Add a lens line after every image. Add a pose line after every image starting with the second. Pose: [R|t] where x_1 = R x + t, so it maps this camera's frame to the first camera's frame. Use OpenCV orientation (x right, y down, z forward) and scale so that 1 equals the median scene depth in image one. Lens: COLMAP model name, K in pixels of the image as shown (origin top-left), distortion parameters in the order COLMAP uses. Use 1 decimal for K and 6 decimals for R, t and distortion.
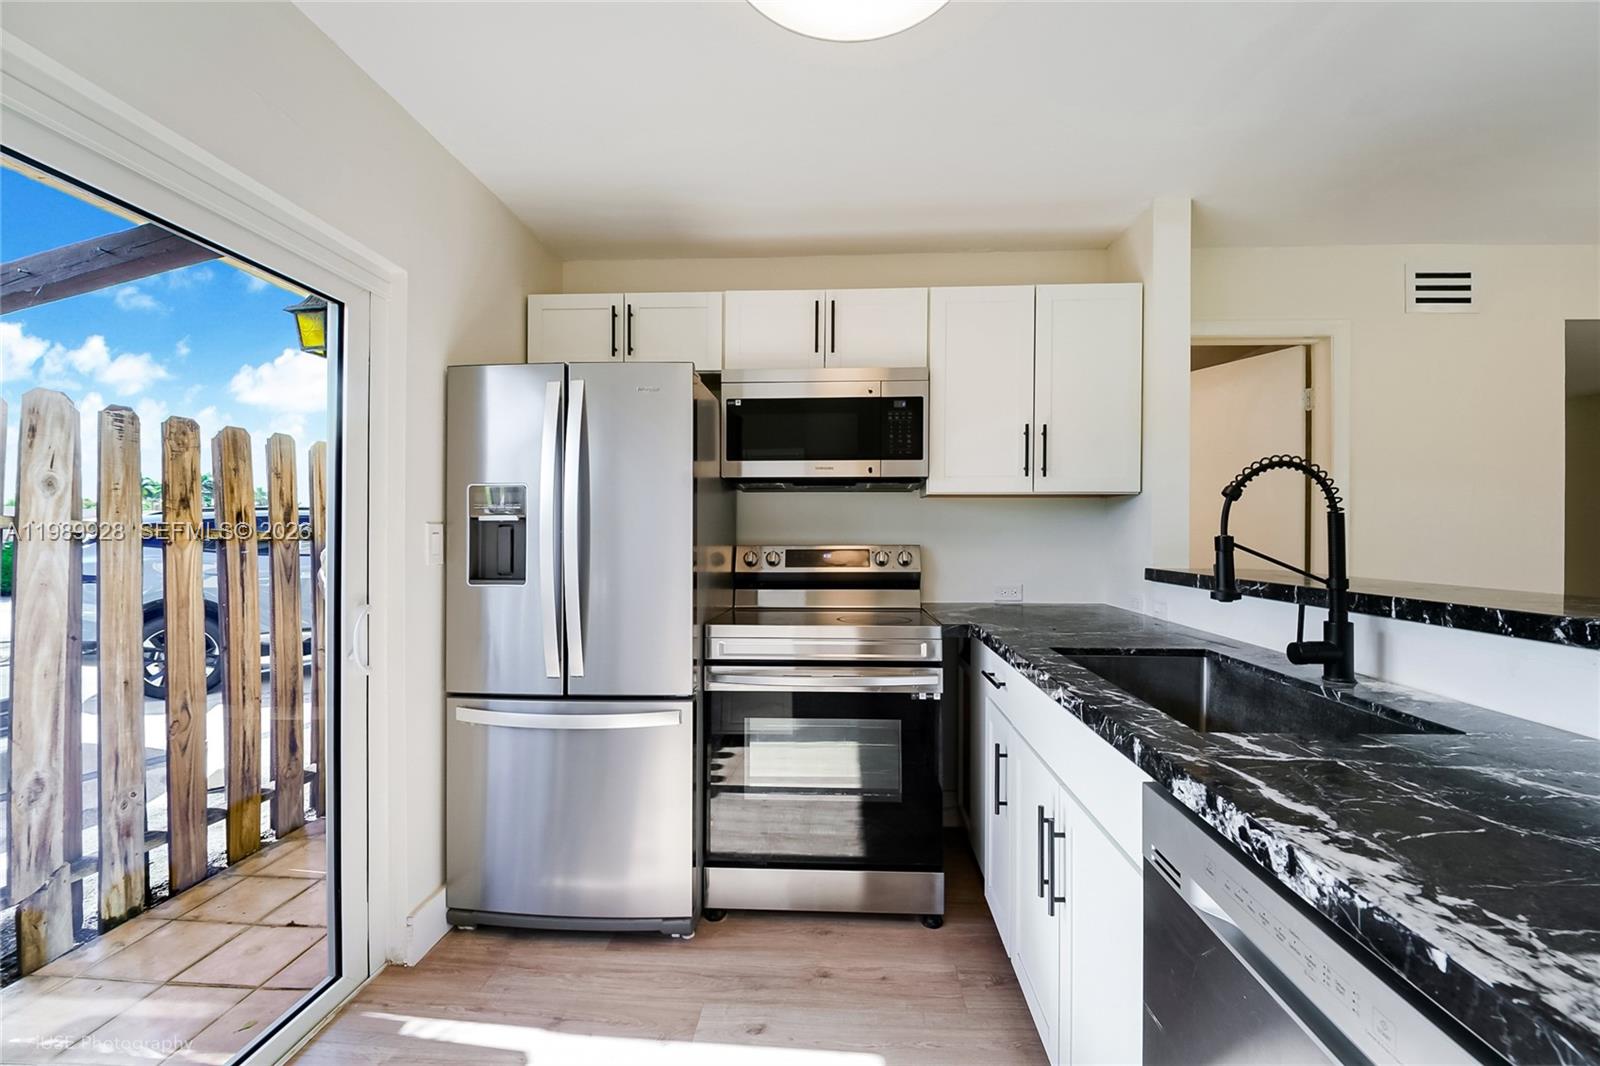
lens RADIAL K [[649.7, 0, 789.2], [0, 649.7, 532.3], [0, 0, 1]] dist [-0.010973, -0.002489]
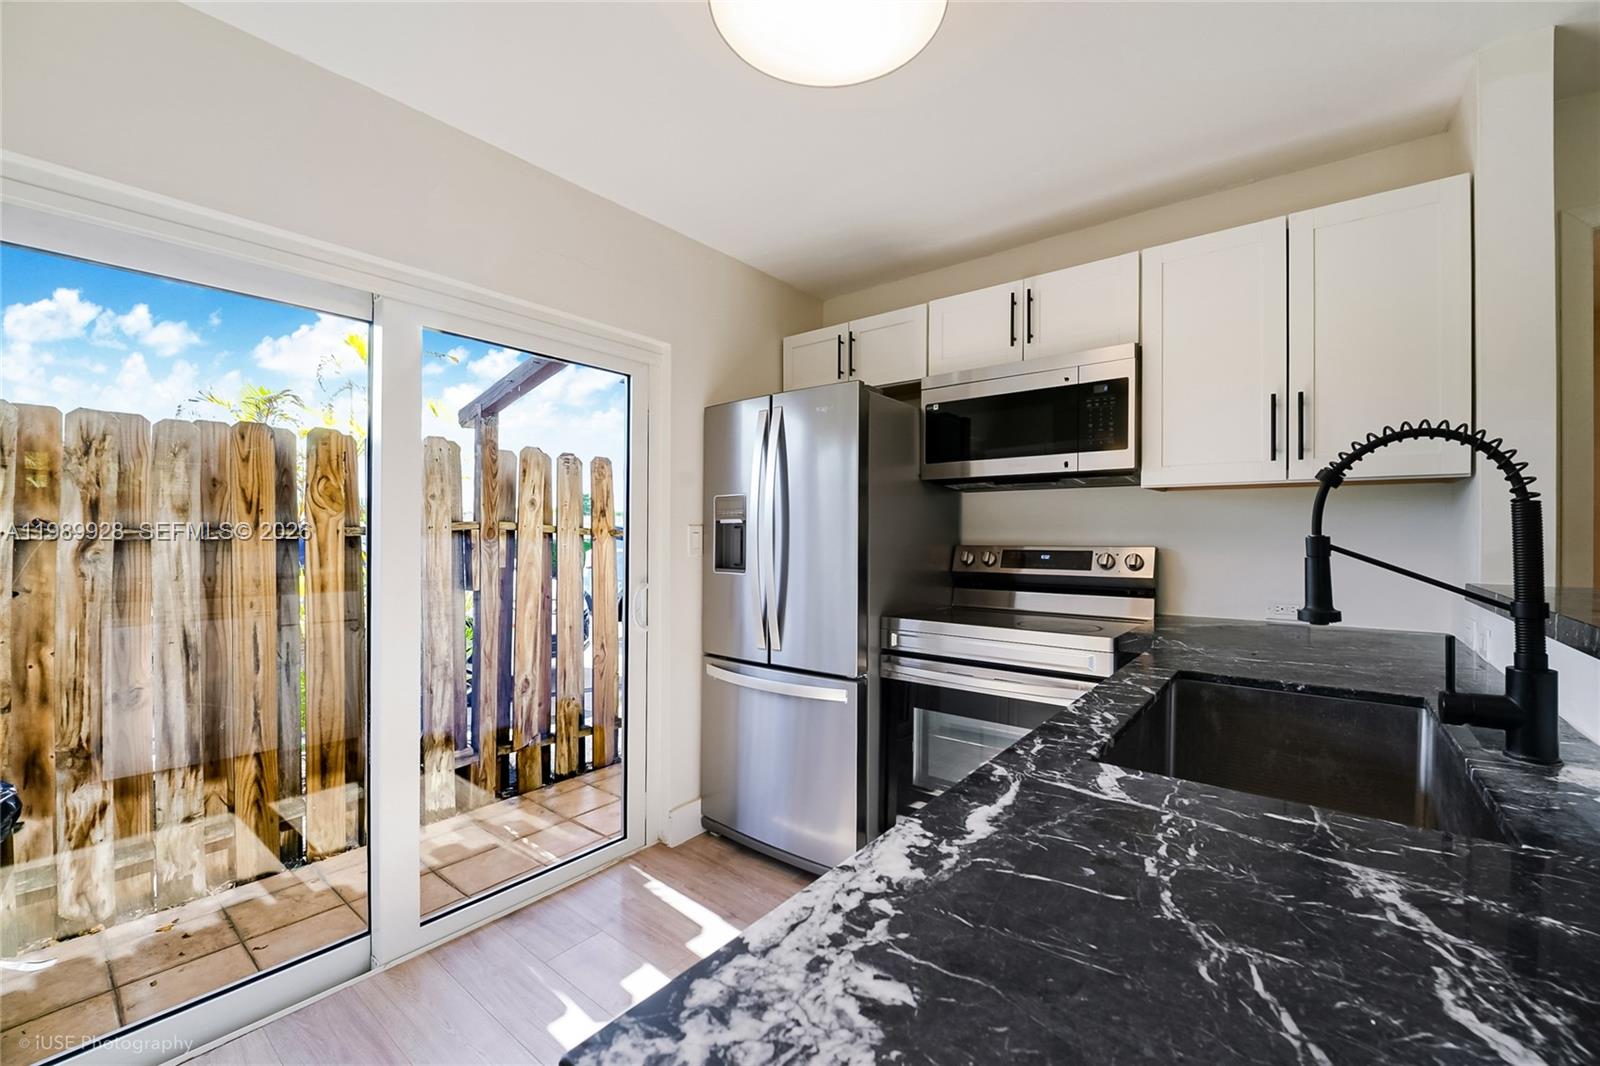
lens RADIAL K [[649.7, 0, 797.7], [0, 649.7, 531.2], [0, 0, 1]] dist [-0.010973, -0.002489]
pose [[0.811314, -0.001504, -0.584609, 0.403561], [0.000141, 0.999997, -0.002376, 0.001269], [0.584611, 0.001845, 0.811311, 0.030183]]
